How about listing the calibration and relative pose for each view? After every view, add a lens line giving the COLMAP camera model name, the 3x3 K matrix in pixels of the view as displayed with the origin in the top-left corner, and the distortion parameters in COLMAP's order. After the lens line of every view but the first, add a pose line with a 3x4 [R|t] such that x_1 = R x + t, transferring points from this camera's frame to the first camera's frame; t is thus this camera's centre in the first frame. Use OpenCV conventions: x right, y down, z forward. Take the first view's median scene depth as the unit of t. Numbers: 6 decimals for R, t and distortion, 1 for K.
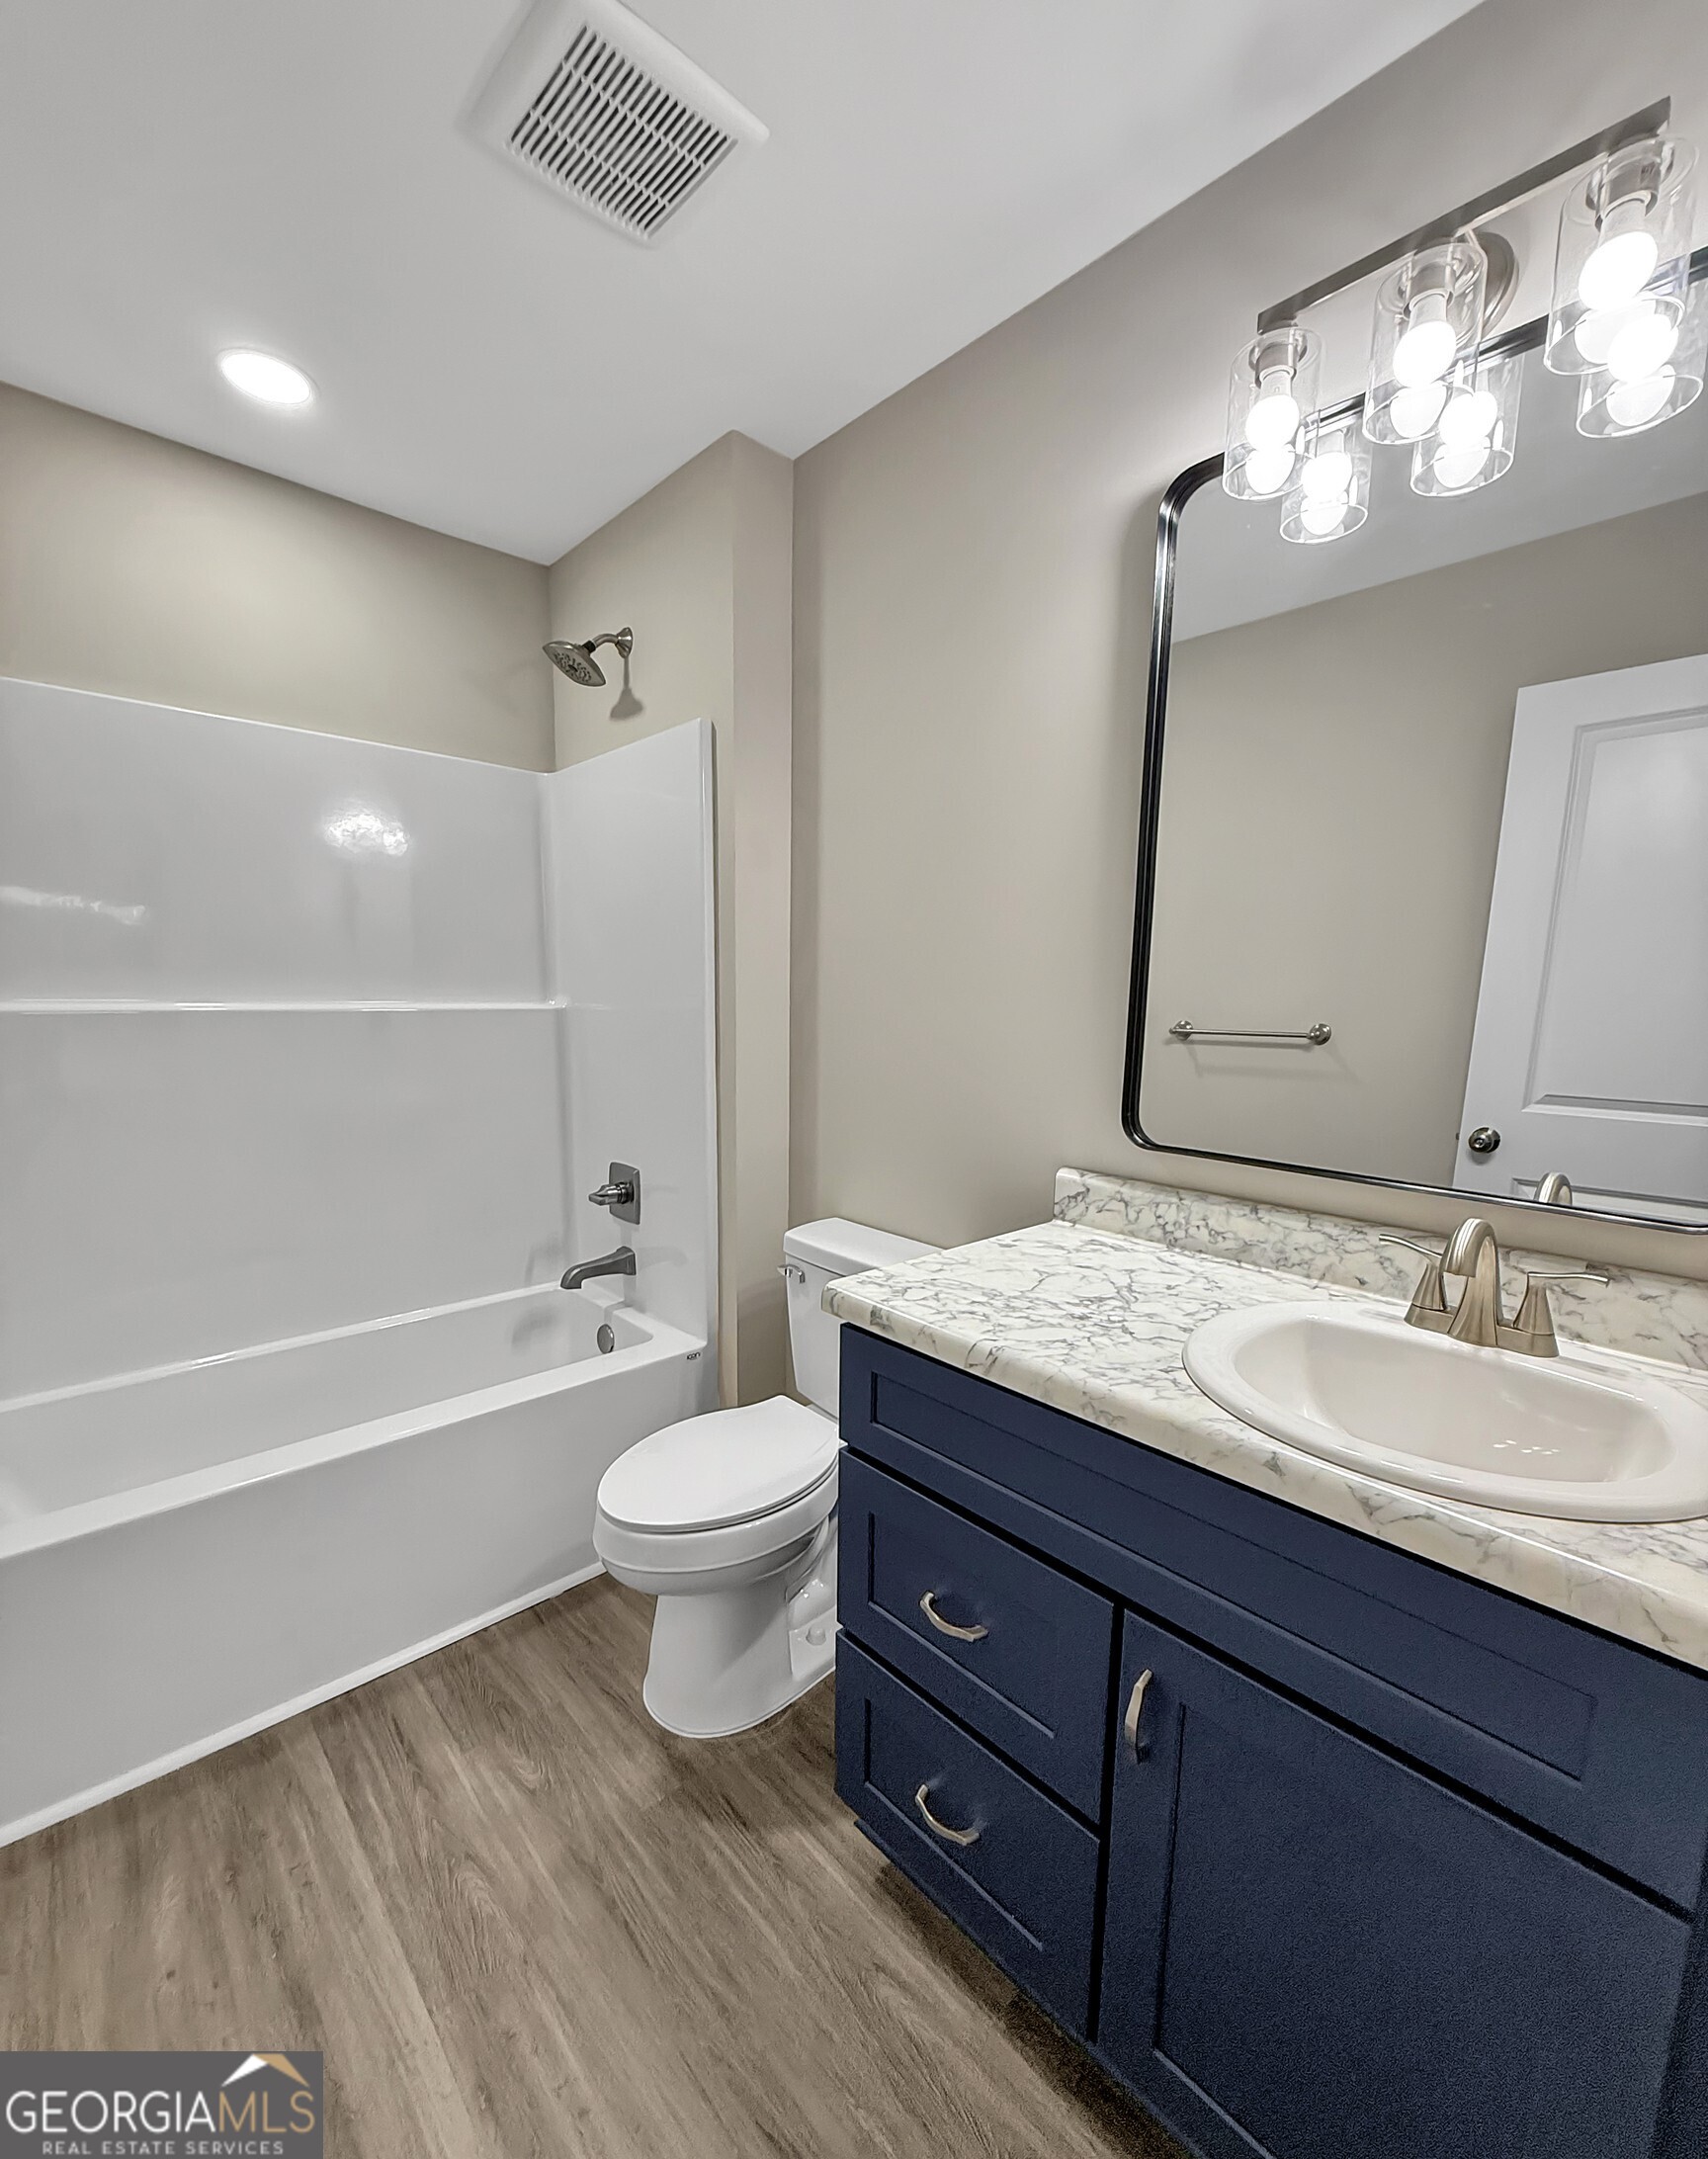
lens RADIAL K [[916.2, 0, 853.0], [0, 916.2, 1130.0], [0, 0, 1]] dist [0.001350, 0.000084]
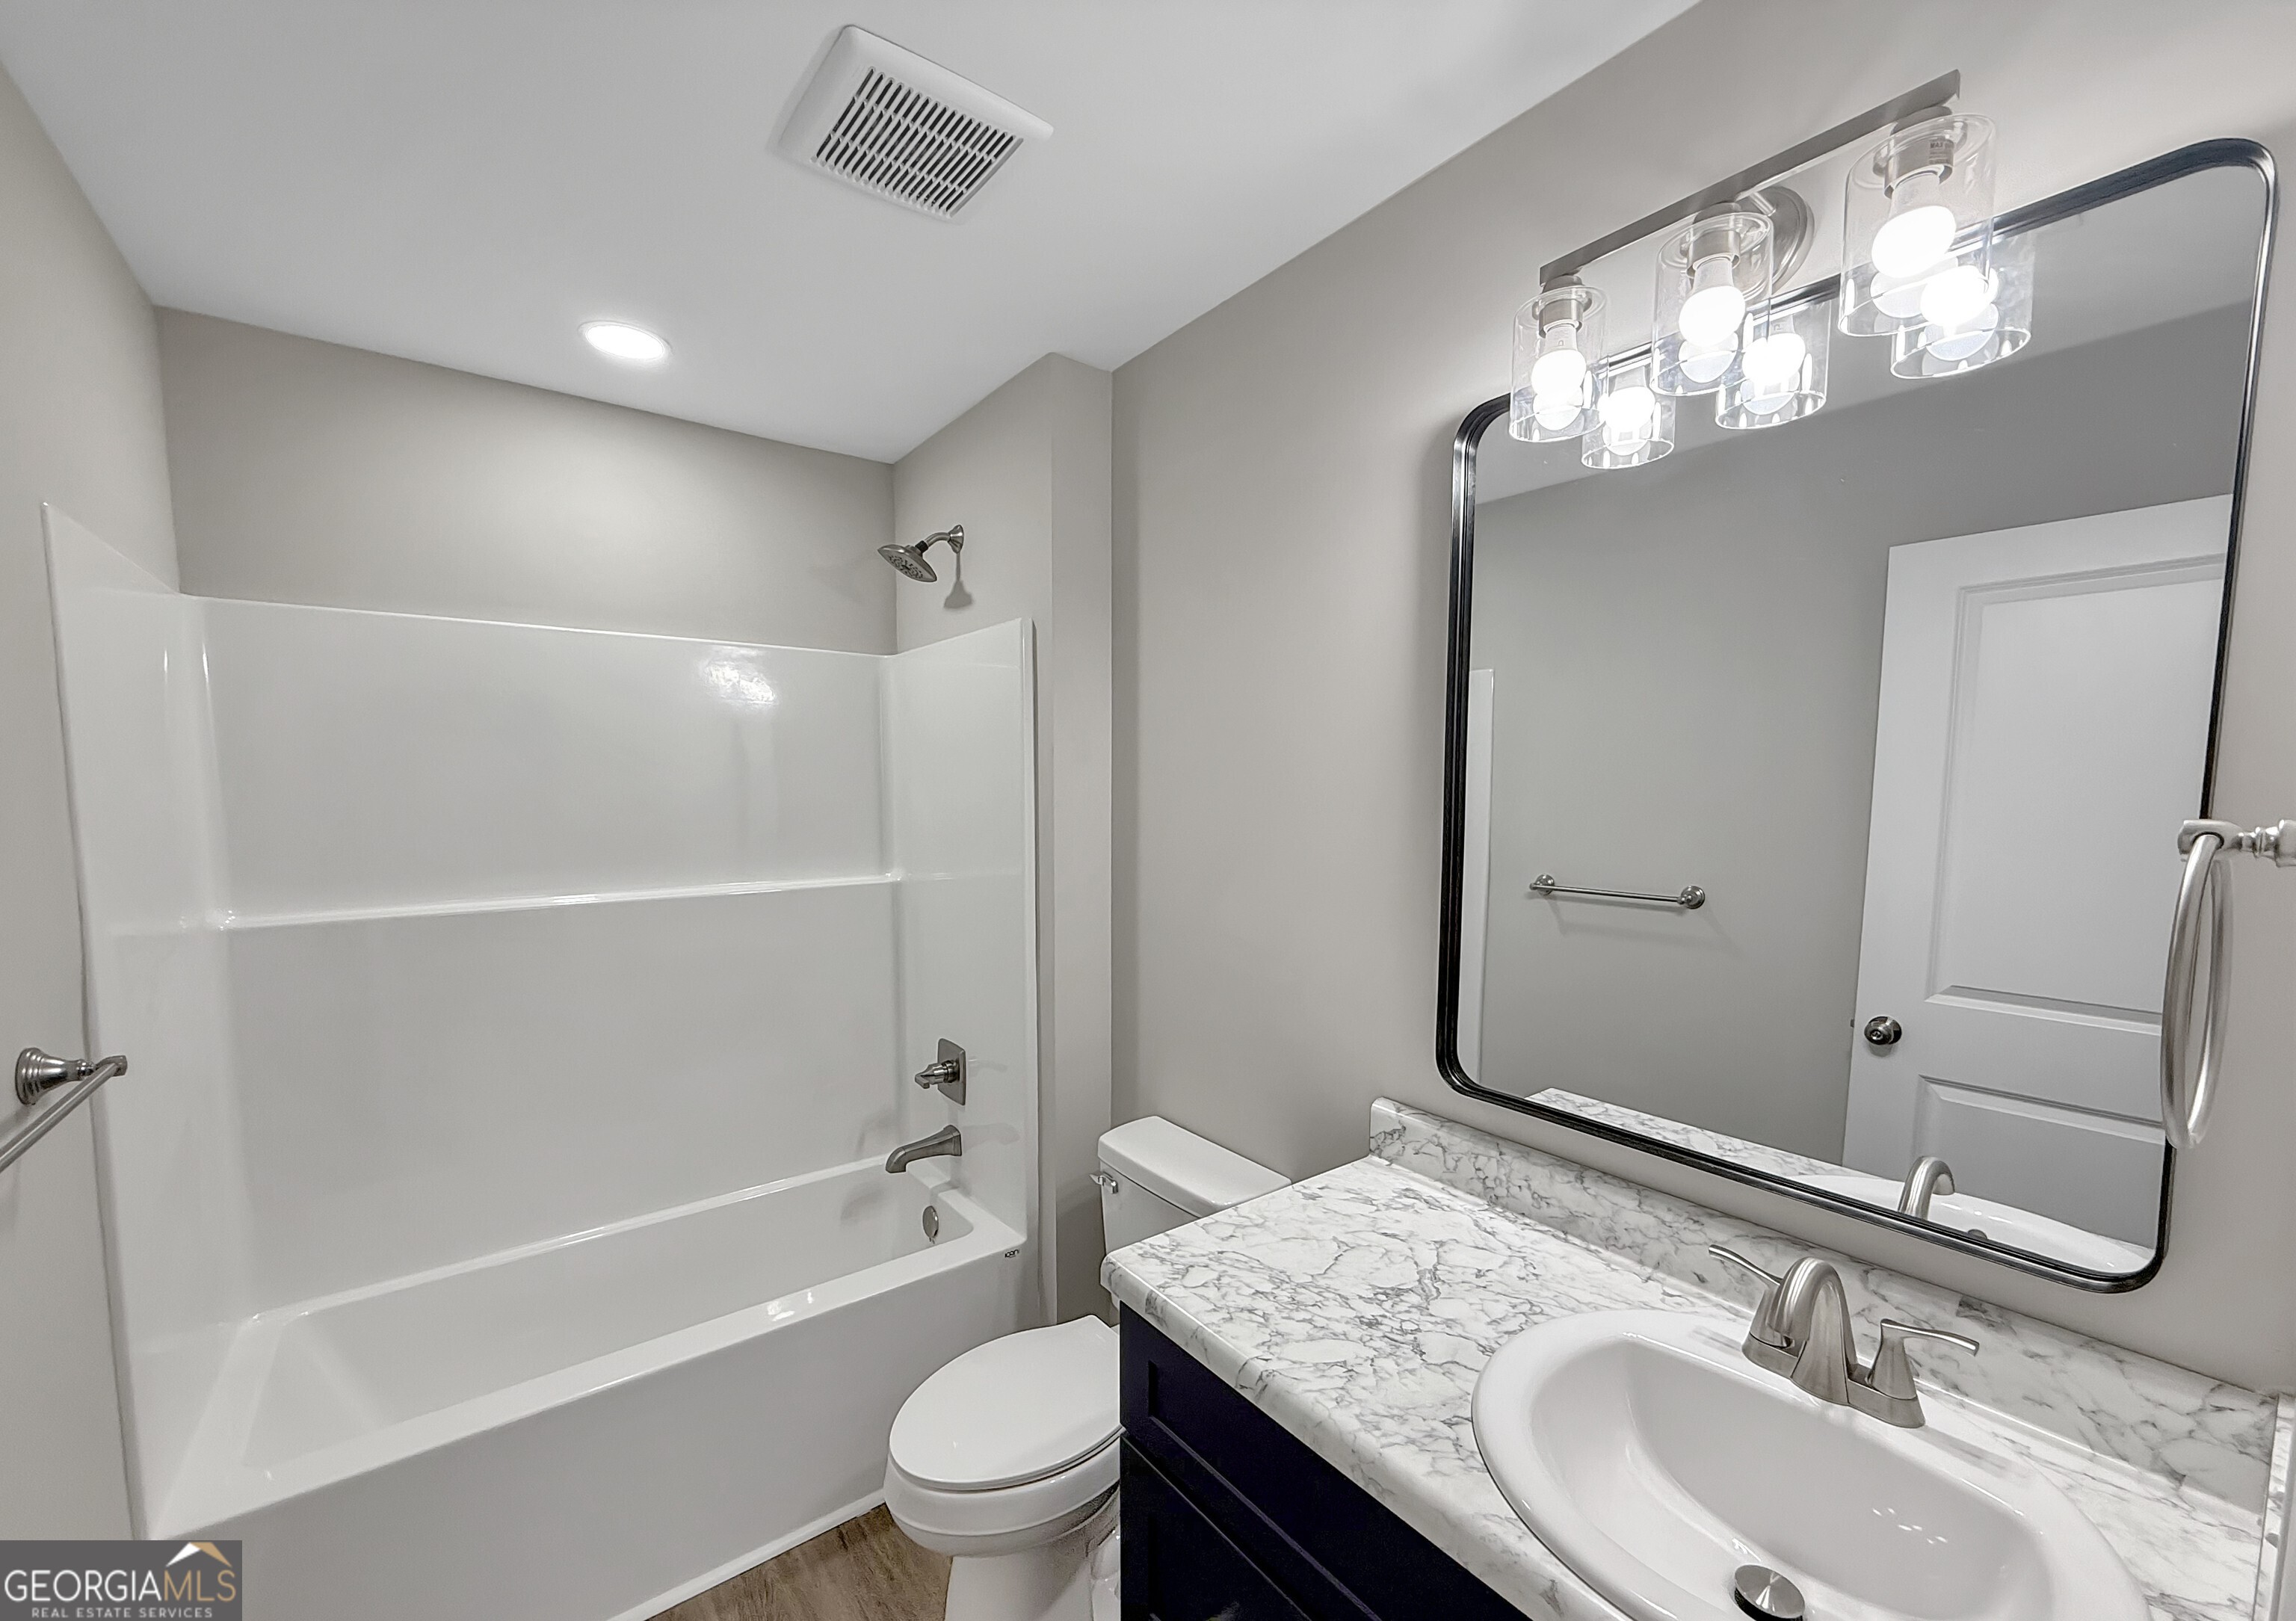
lens RADIAL K [[922.8, 0, 1135.3], [0, 922.8, 860.0], [0, 0, 1]] dist [0.002302, -0.000257]
pose [[0.994678, -0.005025, -0.102909, 0.091435], [-0.002357, 0.997438, -0.071491, -0.156038], [0.103005, 0.071353, 0.992118, 0.020764]]
